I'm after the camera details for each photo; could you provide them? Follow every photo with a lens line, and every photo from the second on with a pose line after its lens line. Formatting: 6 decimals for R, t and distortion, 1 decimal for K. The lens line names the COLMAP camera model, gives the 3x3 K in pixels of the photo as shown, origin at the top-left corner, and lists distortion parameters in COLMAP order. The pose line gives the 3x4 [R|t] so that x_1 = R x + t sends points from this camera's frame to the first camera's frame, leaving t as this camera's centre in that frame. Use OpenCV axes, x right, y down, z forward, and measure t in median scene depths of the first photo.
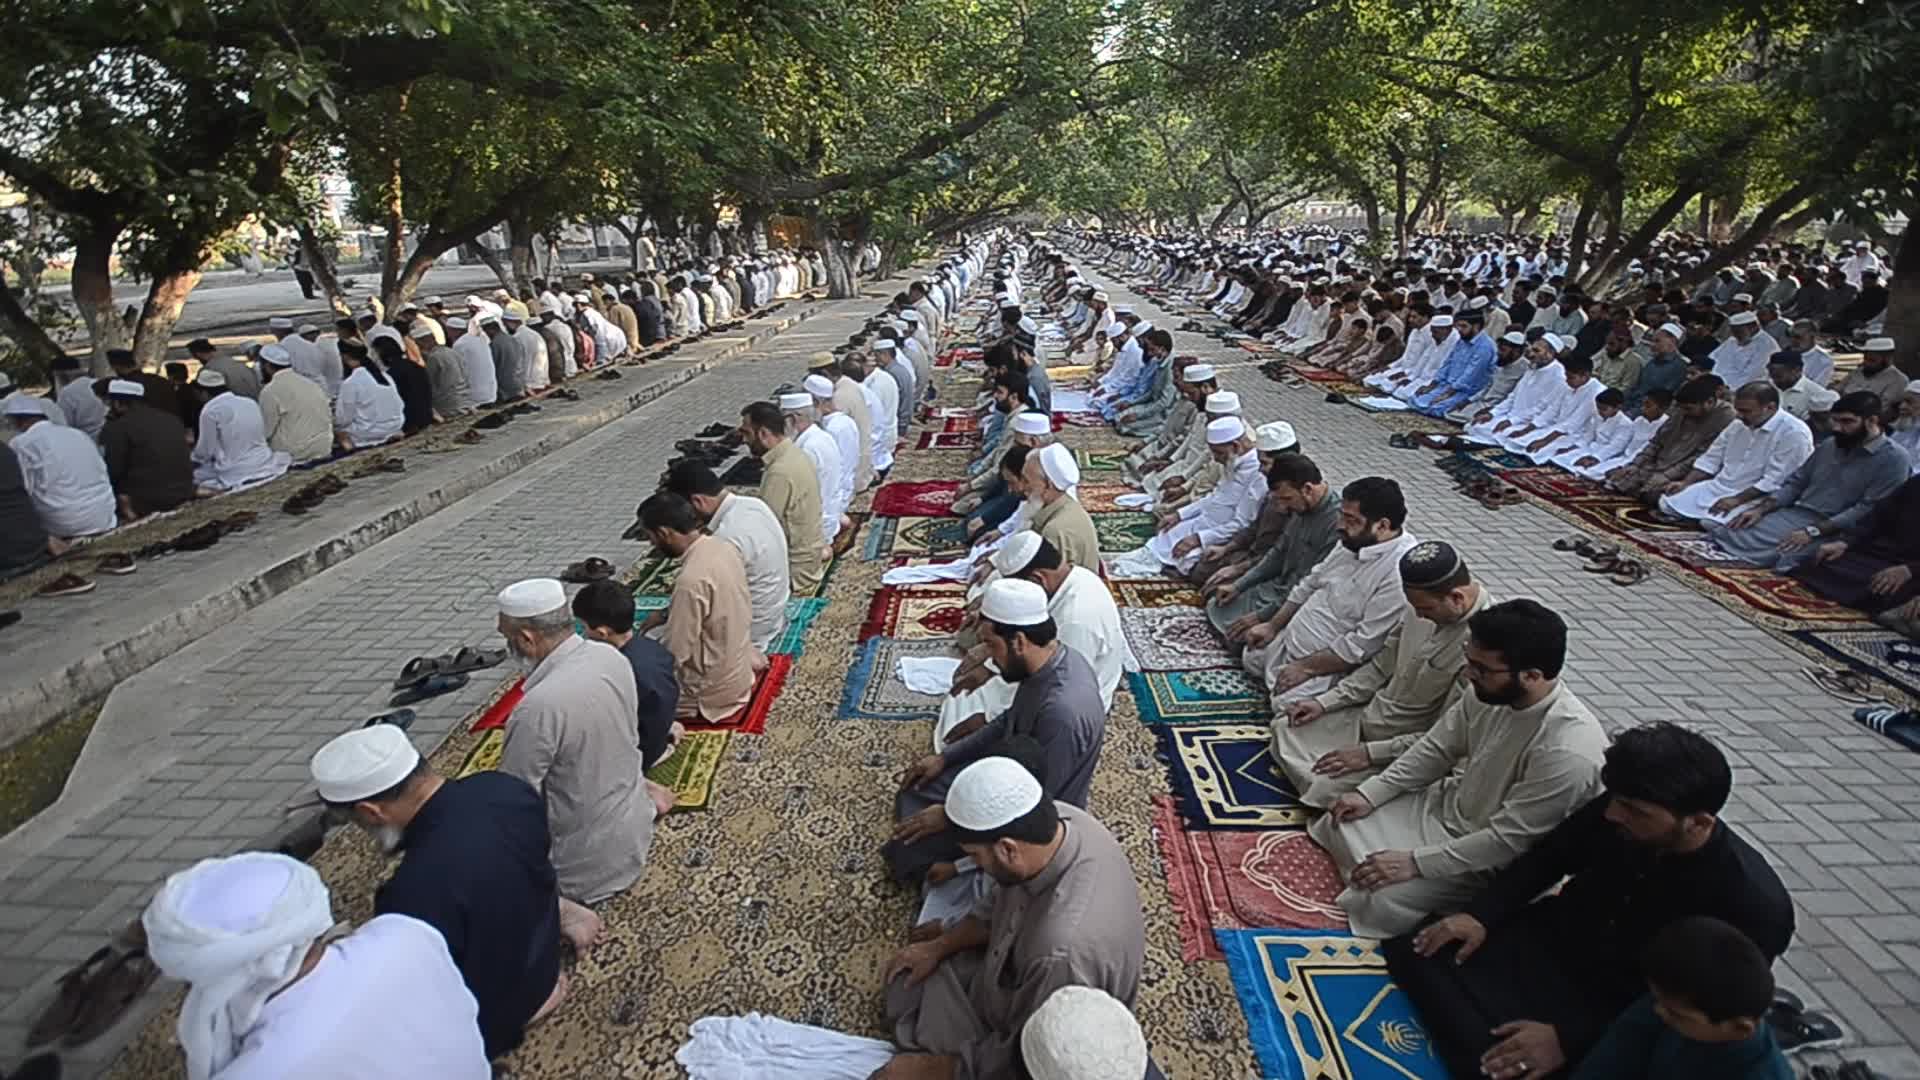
lens RADIAL K [[804.7, 0, 960.0], [0, 804.7, 540.0], [0, 0, 1]] dist [-0.003015, -0.000729]
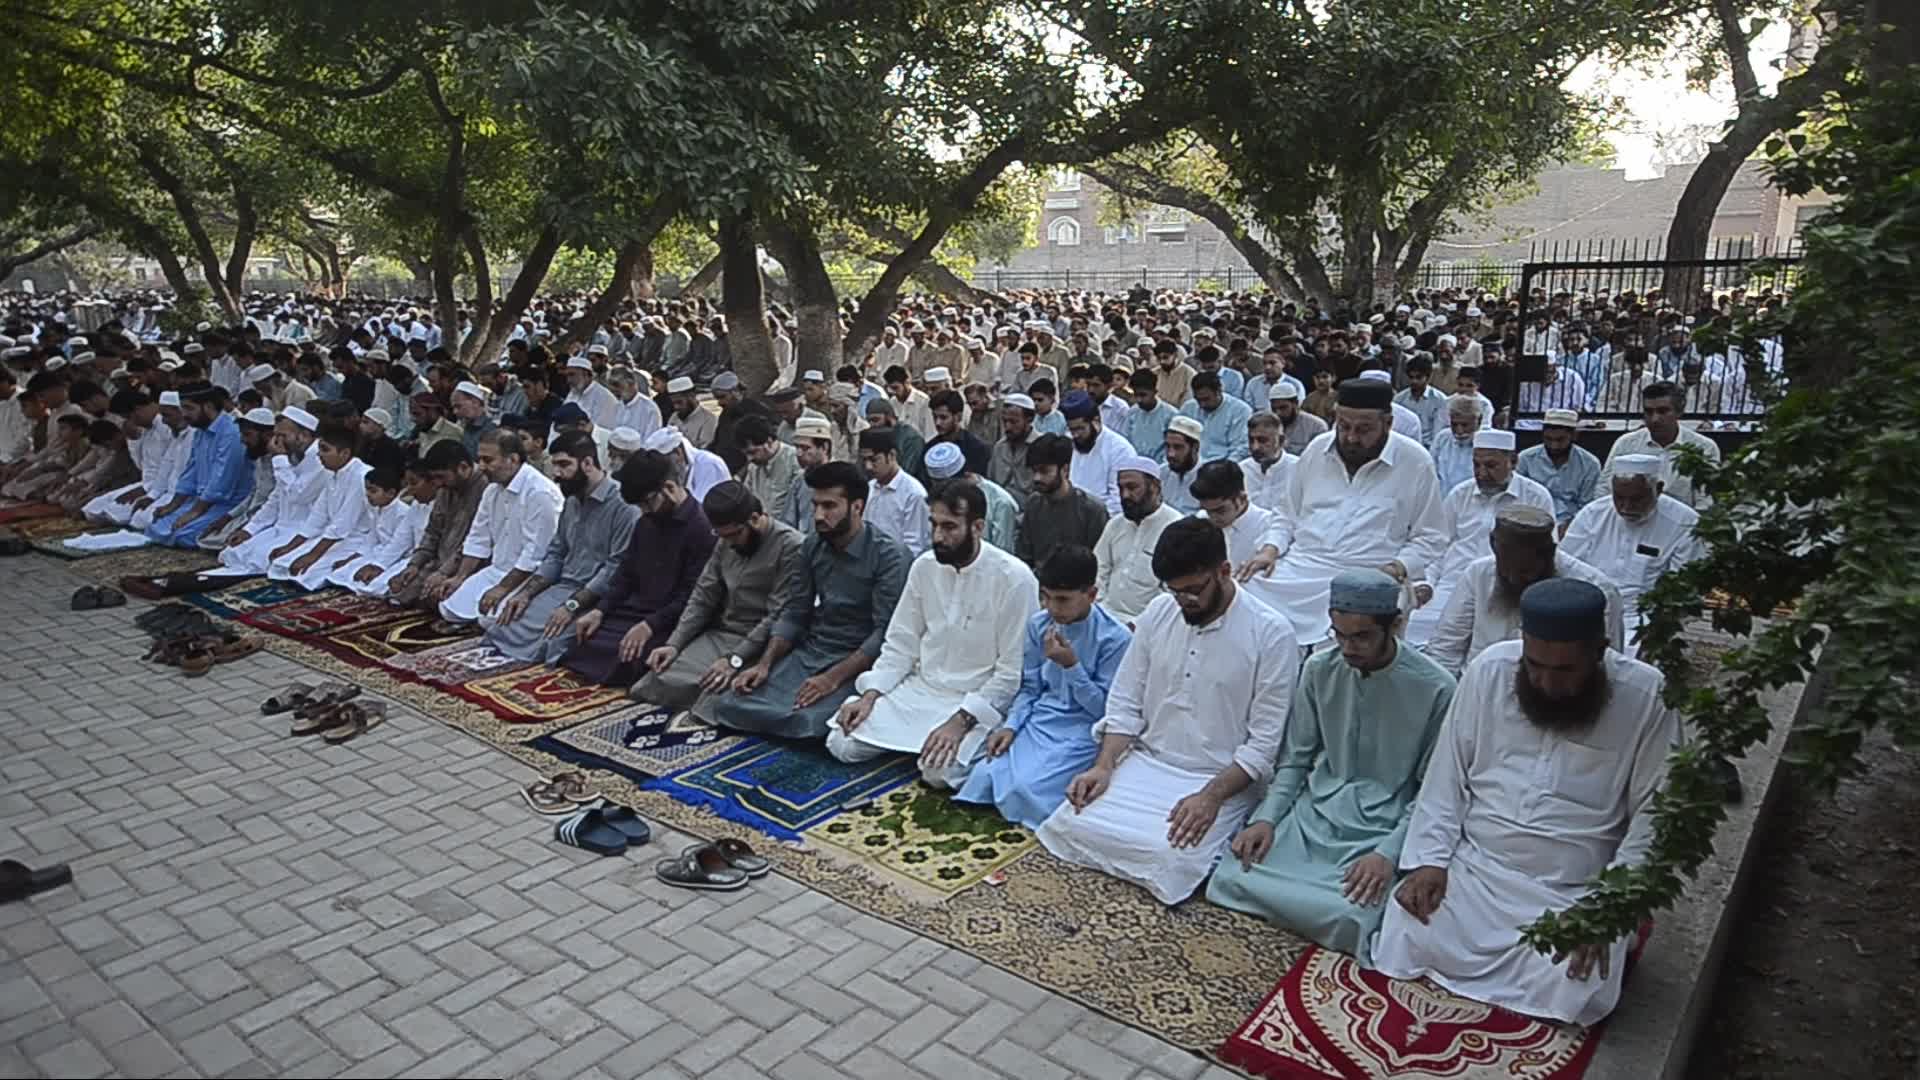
lens RADIAL K [[1165.5, 0, 960.0], [0, 1165.5, 540.0], [0, 0, 1]] dist [0.001751, -0.000360]
pose [[0.621833, -0.168372, 0.764836, 0.372313], [0.298850, 0.953729, -0.033017, 0.070270], [-0.723887, 0.249102, 0.643378, -0.034932]]
